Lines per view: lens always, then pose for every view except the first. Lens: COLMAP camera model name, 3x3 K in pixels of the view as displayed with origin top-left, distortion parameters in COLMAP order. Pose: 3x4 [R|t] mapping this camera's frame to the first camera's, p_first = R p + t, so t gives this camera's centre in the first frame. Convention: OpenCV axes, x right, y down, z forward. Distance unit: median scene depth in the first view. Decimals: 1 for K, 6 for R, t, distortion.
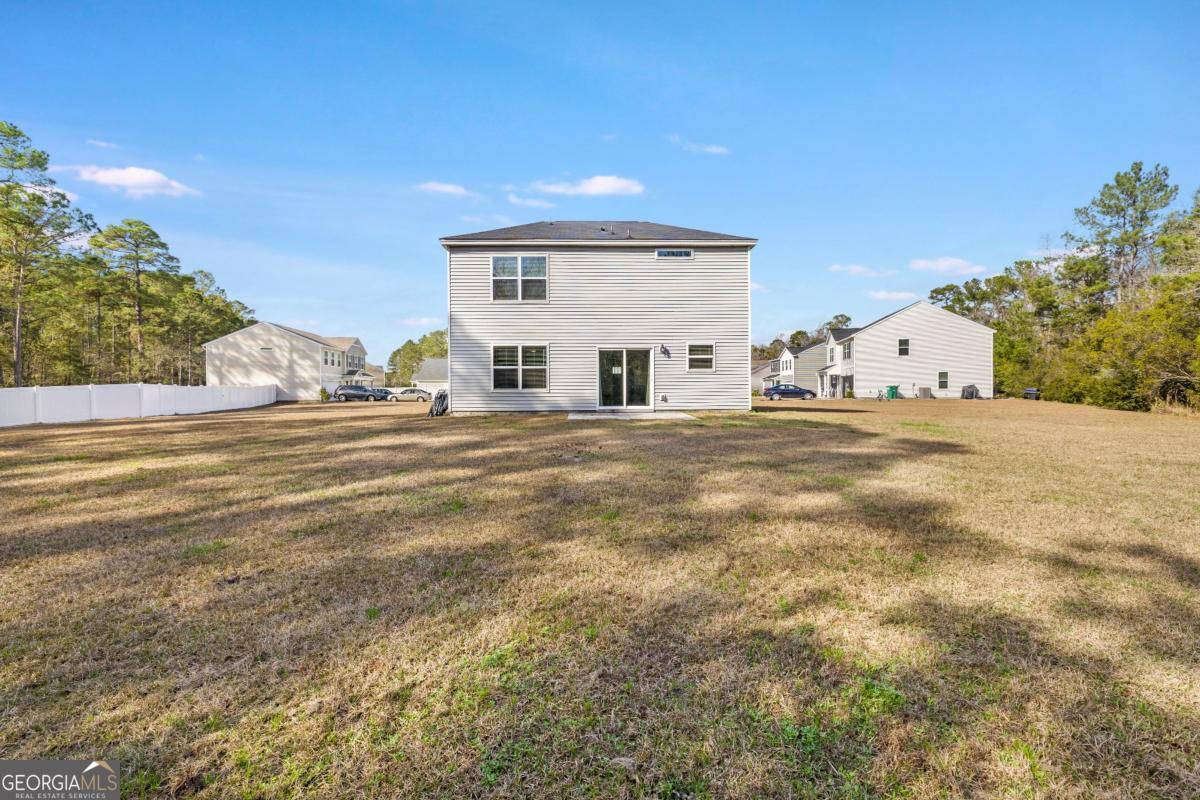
lens RADIAL K [[514.6, 0, 600.0], [0, 514.6, 400.0], [0, 0, 1]] dist [0.003611, 0.001266]
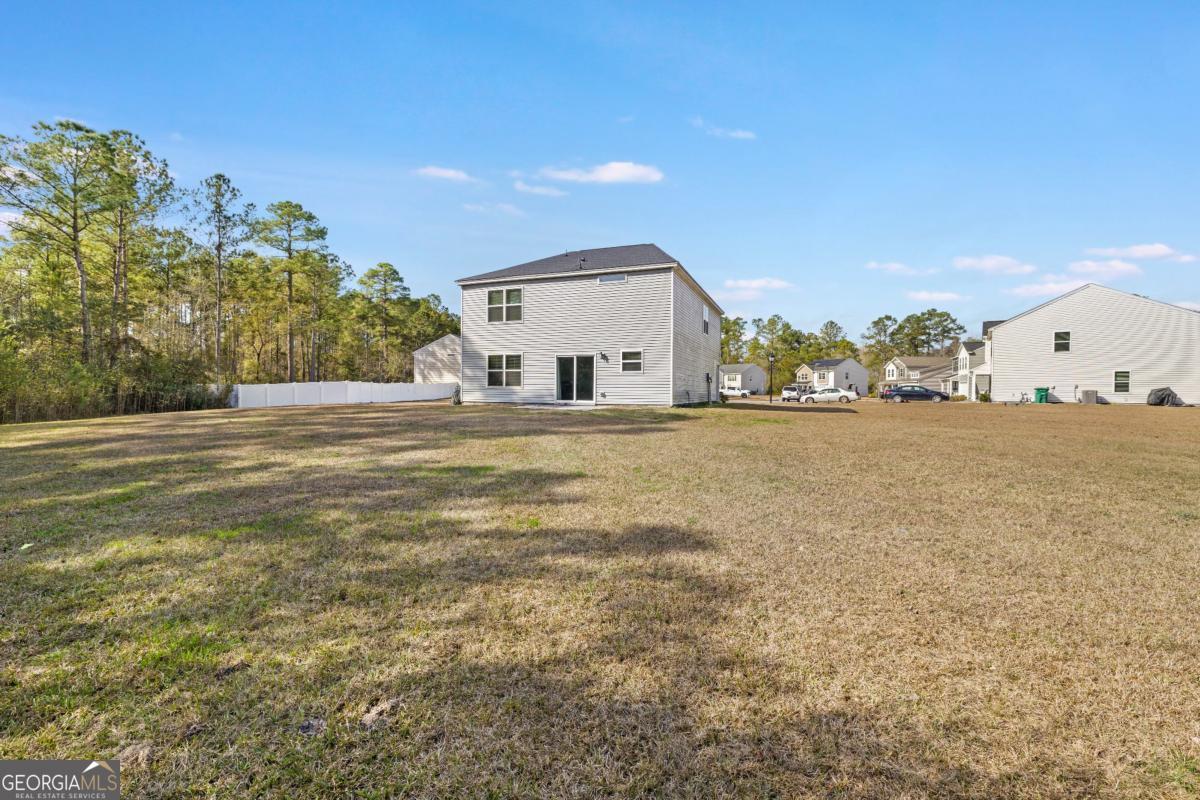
lens RADIAL K [[514.6, 0, 600.0], [0, 514.6, 400.0], [0, 0, 1]] dist [0.003611, 0.001266]
pose [[0.921958, 0.018610, -0.386842, 0.603174], [-0.018138, 0.999824, 0.004870, 0.003687], [0.386865, 0.002526, 0.922133, -0.160774]]
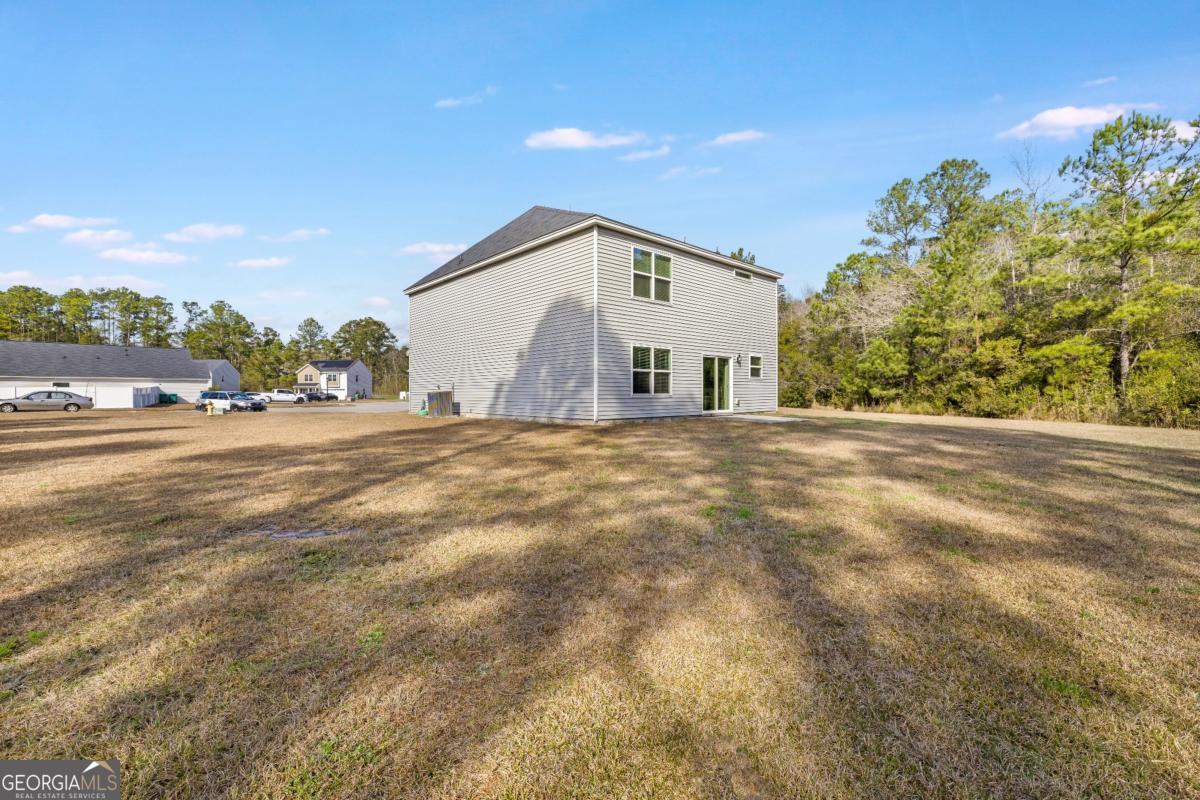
lens RADIAL K [[509.6, 0, 597.2], [0, 509.6, 396.2], [0, 0, 1]] dist [0.011562, 0.000273]
pose [[0.764203, 0.000855, 0.644976, -0.821915], [0.008598, 0.999897, -0.011513, -0.007053], [-0.644919, 0.014344, 0.764116, 0.351977]]
